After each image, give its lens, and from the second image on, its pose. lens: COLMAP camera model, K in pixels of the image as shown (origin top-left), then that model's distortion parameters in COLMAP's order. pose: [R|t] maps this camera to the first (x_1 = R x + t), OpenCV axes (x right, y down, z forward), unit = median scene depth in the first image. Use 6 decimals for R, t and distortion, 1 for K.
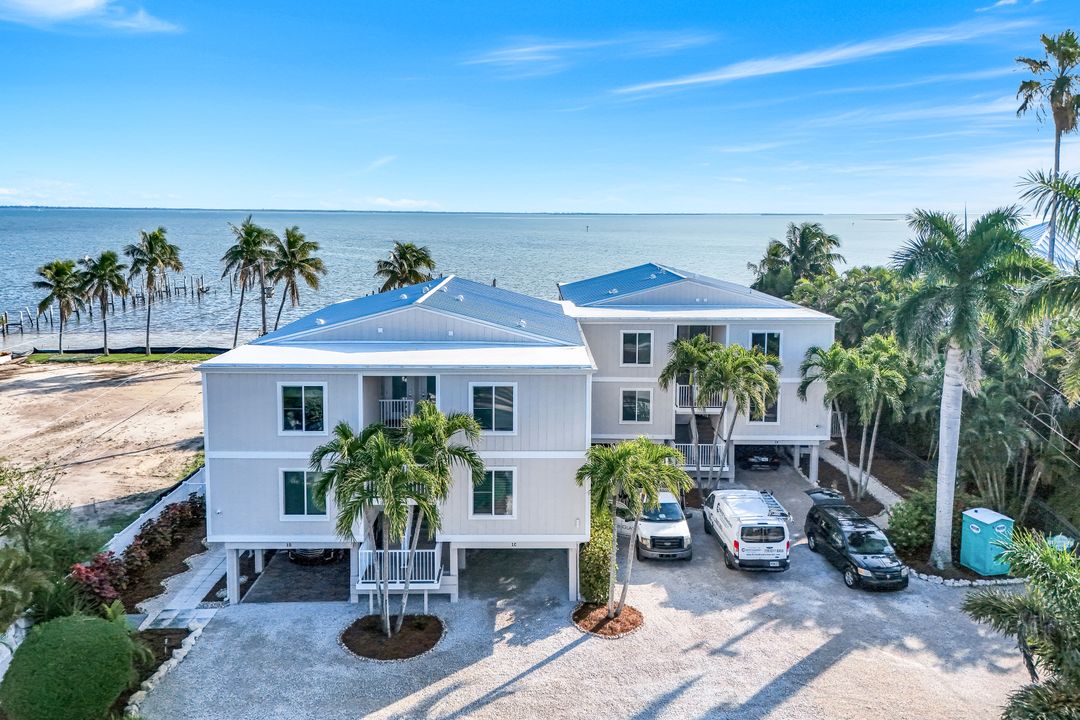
lens RADIAL K [[775.2, 0, 539.7], [0, 775.2, 359.5], [0, 0, 1]] dist [-0.004911, -0.007841]
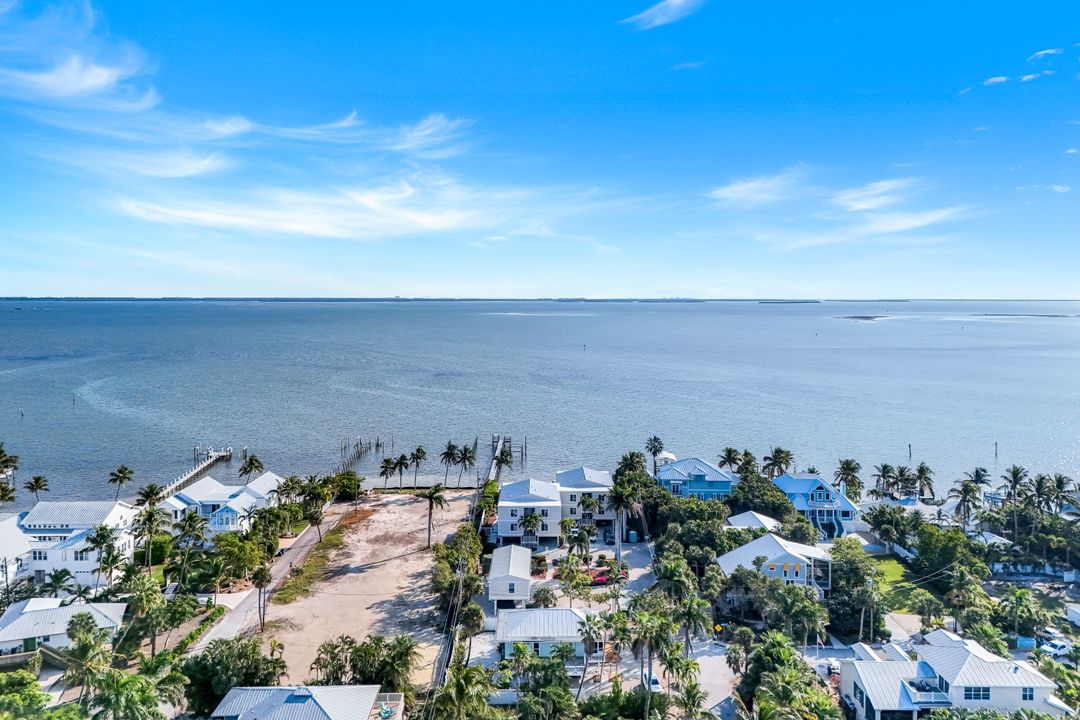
lens RADIAL K [[775.2, 0, 540.3], [0, 775.2, 360.0], [0, 0, 1]] dist [-0.004911, -0.007841]
pose [[0.999971, -0.005070, -0.005639, -0.037595], [0.004462, 0.994657, -0.103140, -0.348802], [0.006132, 0.103112, 0.994651, -3.573805]]
